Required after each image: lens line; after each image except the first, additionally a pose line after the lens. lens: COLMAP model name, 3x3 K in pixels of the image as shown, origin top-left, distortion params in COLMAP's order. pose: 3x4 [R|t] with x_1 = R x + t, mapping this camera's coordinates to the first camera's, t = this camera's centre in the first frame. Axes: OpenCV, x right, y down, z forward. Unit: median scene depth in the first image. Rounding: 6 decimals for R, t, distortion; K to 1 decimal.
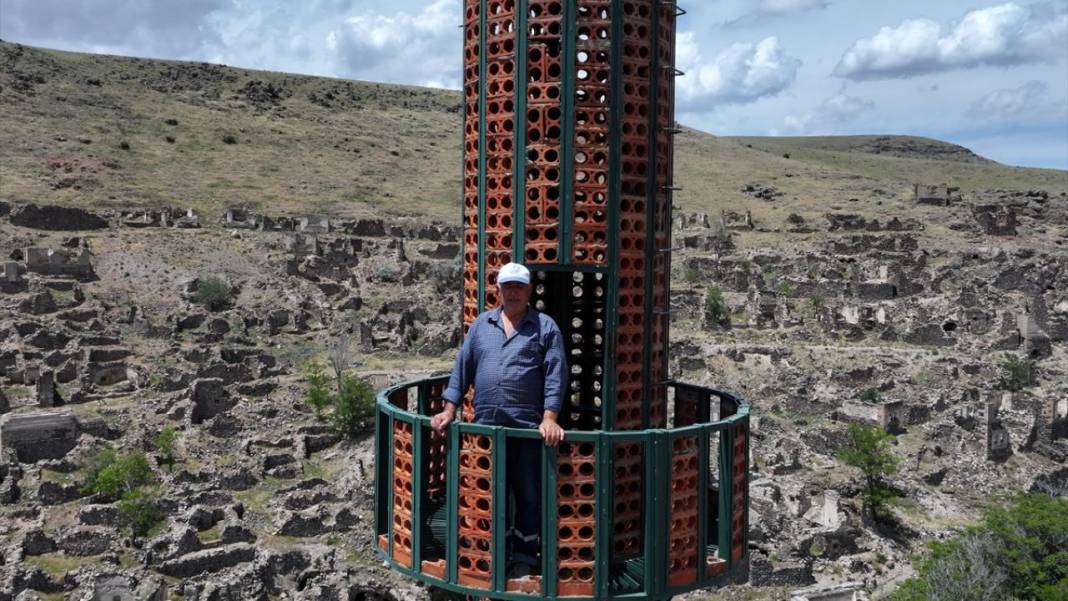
lens RADIAL K [[856.0, 0, 546.1], [0, 856.0, 320.2], [0, 0, 1]] dist [0.012061, -0.005612]
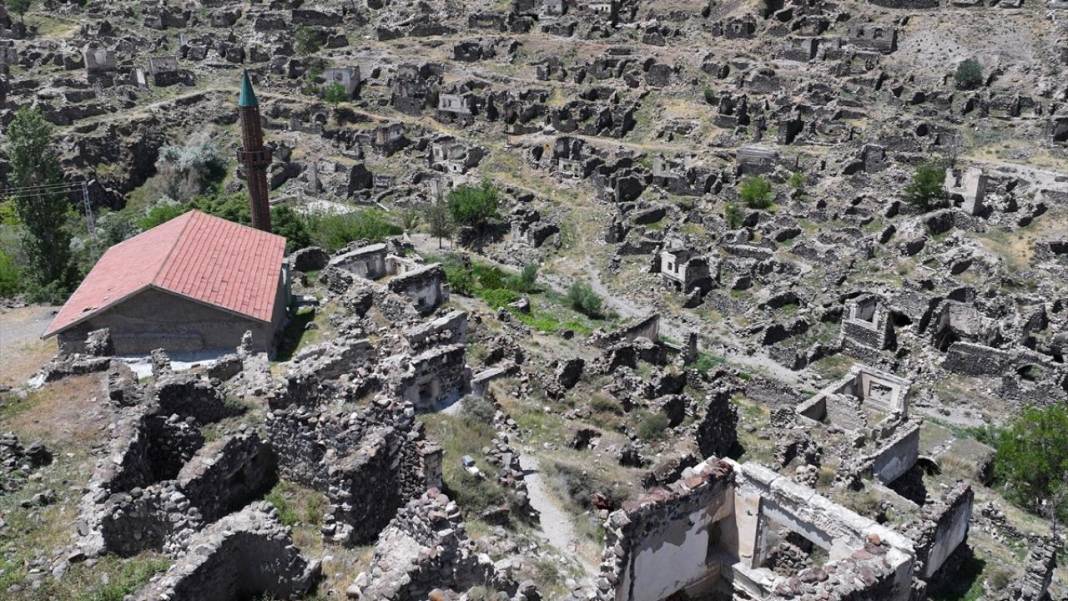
lens RADIAL K [[900.4, 0, 535.3], [0, 900.4, 295.0], [0, 0, 1]] dist [0.020618, -0.030313]
pose [[0.390934, 0.323517, -0.861689, 0.621427], [-0.087131, 0.944996, 0.315264, -0.096913], [0.916285, -0.048167, 0.397619, -0.044266]]
